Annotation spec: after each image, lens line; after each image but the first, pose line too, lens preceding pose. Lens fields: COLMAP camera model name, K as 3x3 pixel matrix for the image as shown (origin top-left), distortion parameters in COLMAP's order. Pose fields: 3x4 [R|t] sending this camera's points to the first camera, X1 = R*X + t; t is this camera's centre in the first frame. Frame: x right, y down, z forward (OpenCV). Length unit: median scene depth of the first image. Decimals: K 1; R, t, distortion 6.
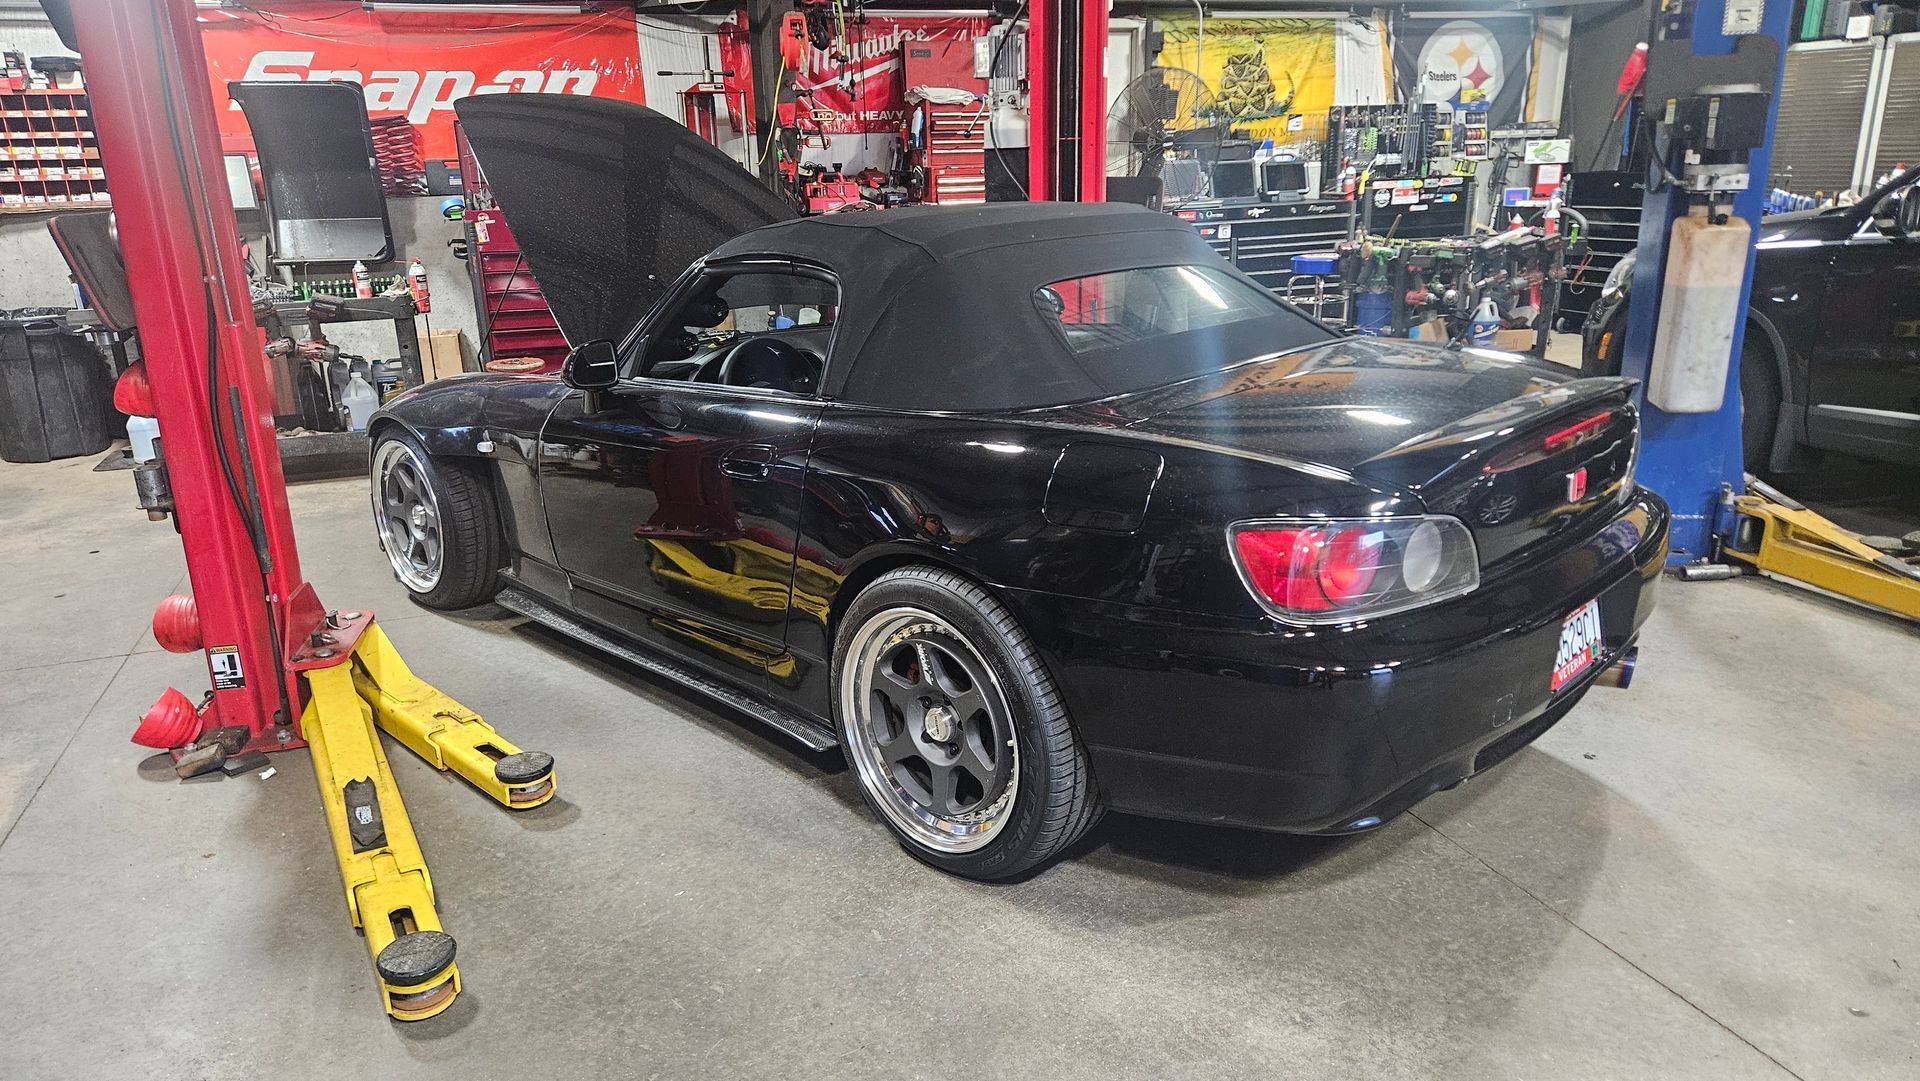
lens RADIAL K [[1272.9, 0, 960.0], [0, 1272.9, 540.5], [0, 0, 1]] dist [0.043247, -0.002570]
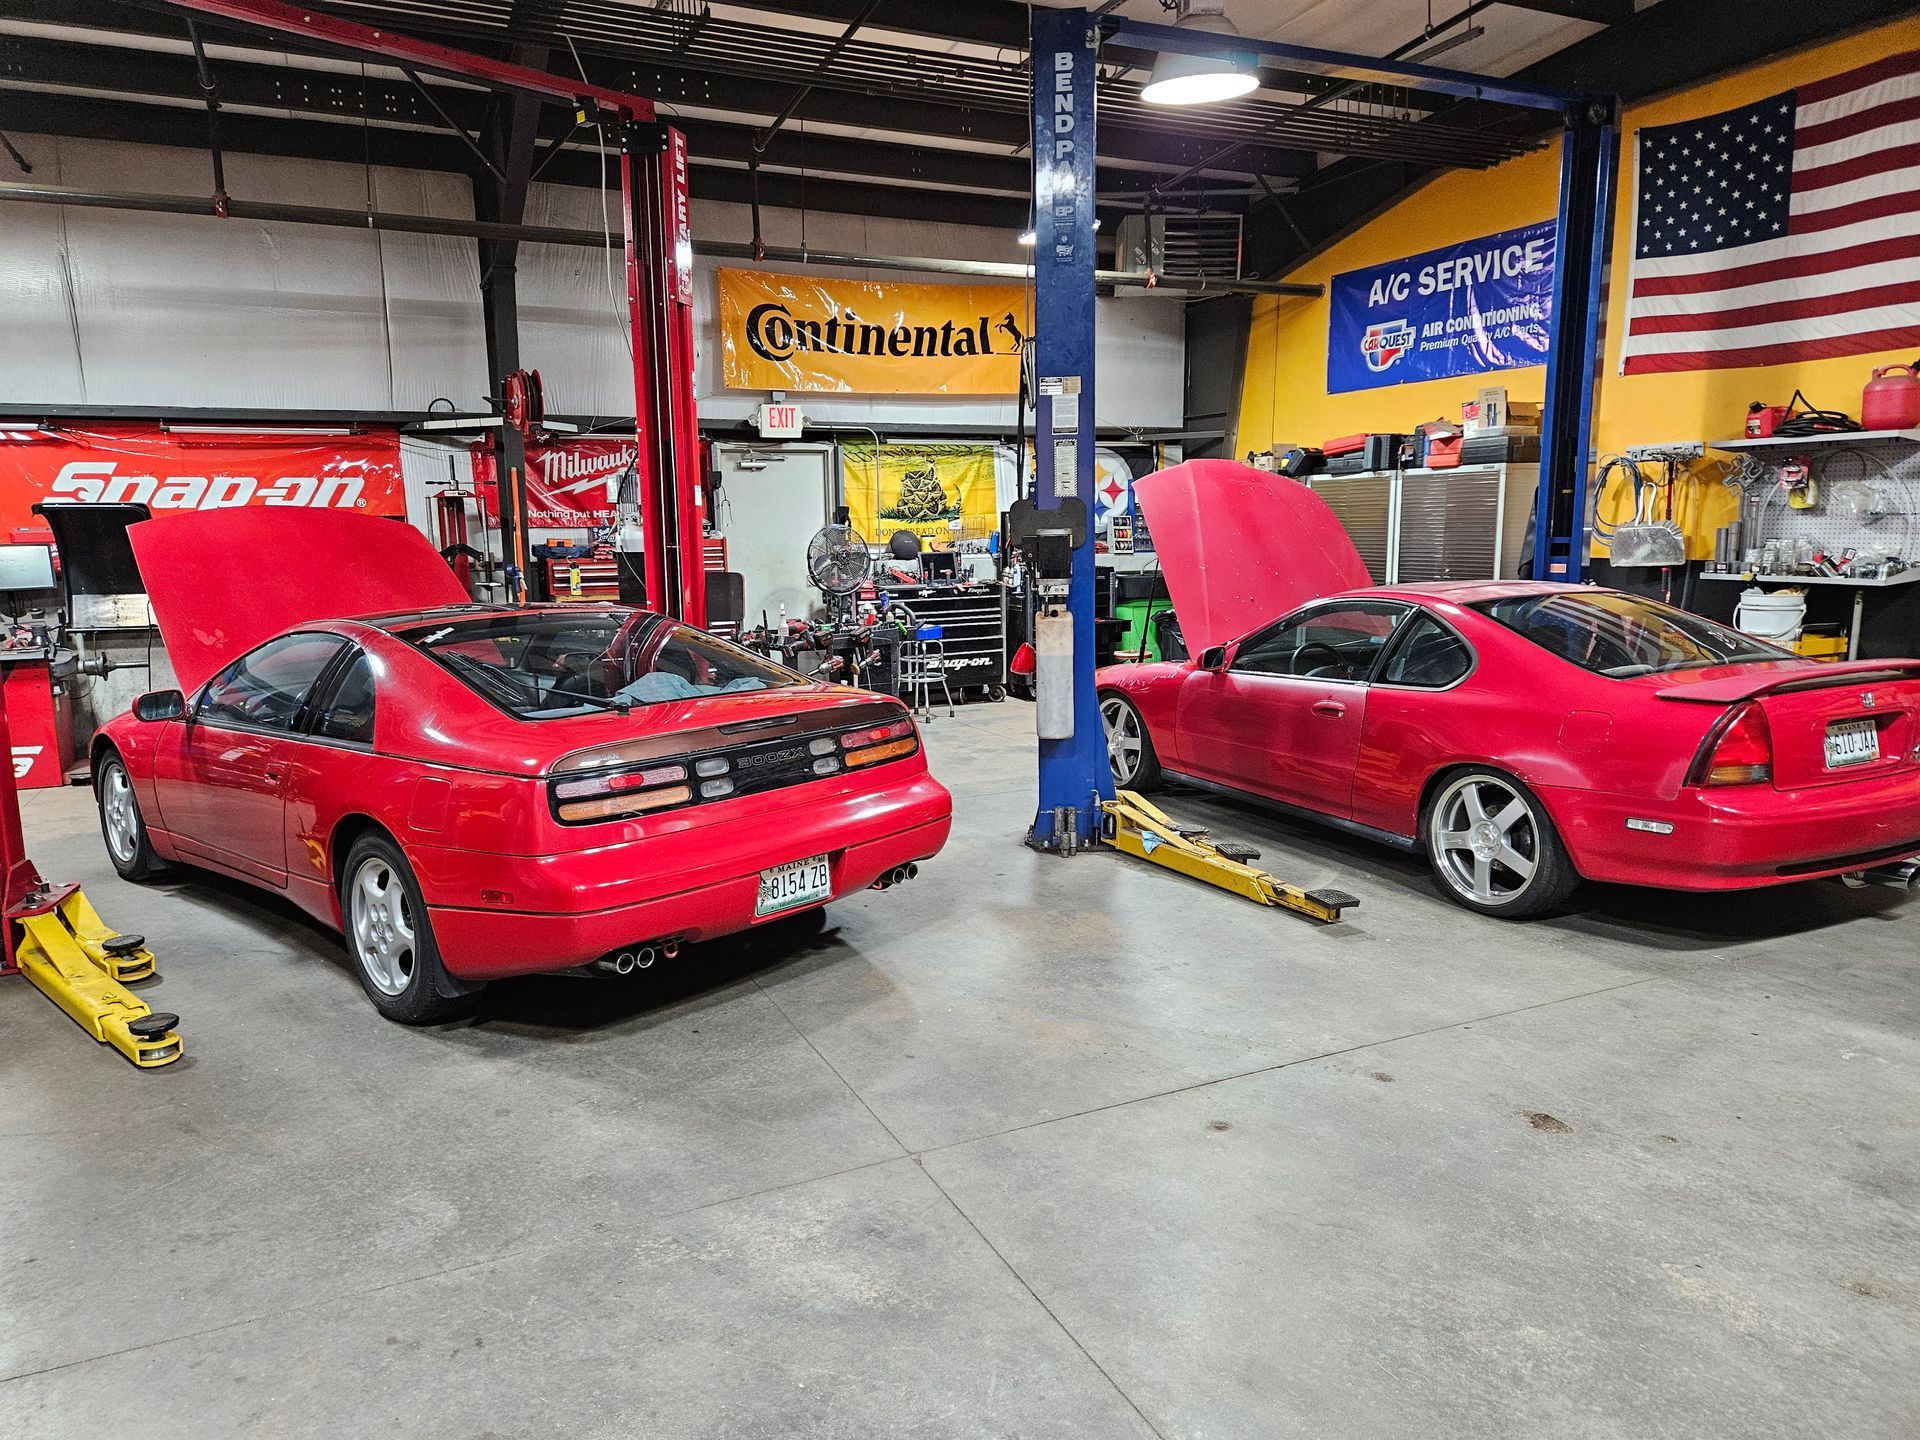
lens RADIAL K [[1331.5, 0, 960.0], [0, 1331.5, 720.0], [0, 0, 1]] dist [0.087354, -0.054969]
pose [[0.997858, 0.000600, 0.065415, 0.205278], [0.008923, 0.989365, -0.145182, 0.055097], [-0.064806, 0.145454, 0.987240, -0.281954]]
